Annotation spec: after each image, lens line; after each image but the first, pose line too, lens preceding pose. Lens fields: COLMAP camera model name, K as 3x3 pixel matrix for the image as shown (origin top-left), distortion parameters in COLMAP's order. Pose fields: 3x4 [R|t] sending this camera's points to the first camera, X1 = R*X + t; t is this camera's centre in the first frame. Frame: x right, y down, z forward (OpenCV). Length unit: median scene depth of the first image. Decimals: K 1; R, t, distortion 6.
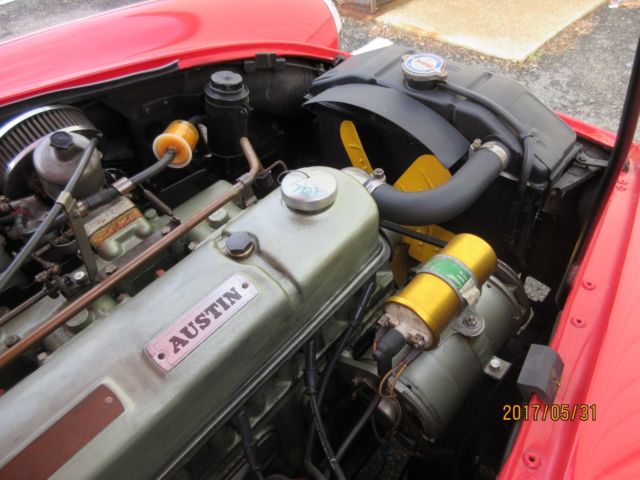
lens RADIAL K [[476.7, 0, 320.6], [0, 476.7, 239.9], [0, 0, 1]] dist [0.004950, -0.012100]
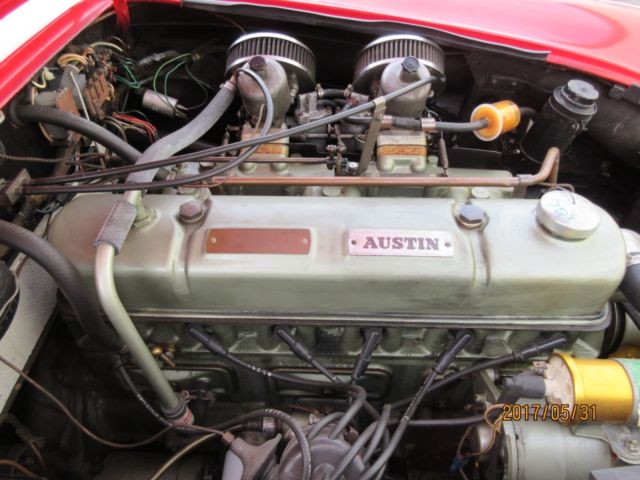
lens RADIAL K [[476.7, 0, 319.4], [0, 476.7, 239.9], [0, 0, 1]] dist [0.004950, -0.012100]
pose [[0.646590, 0.595360, -0.476936, 0.138527], [-0.585352, 0.788139, 0.190265, 0.043766], [0.489168, 0.156152, 0.858097, -0.066477]]
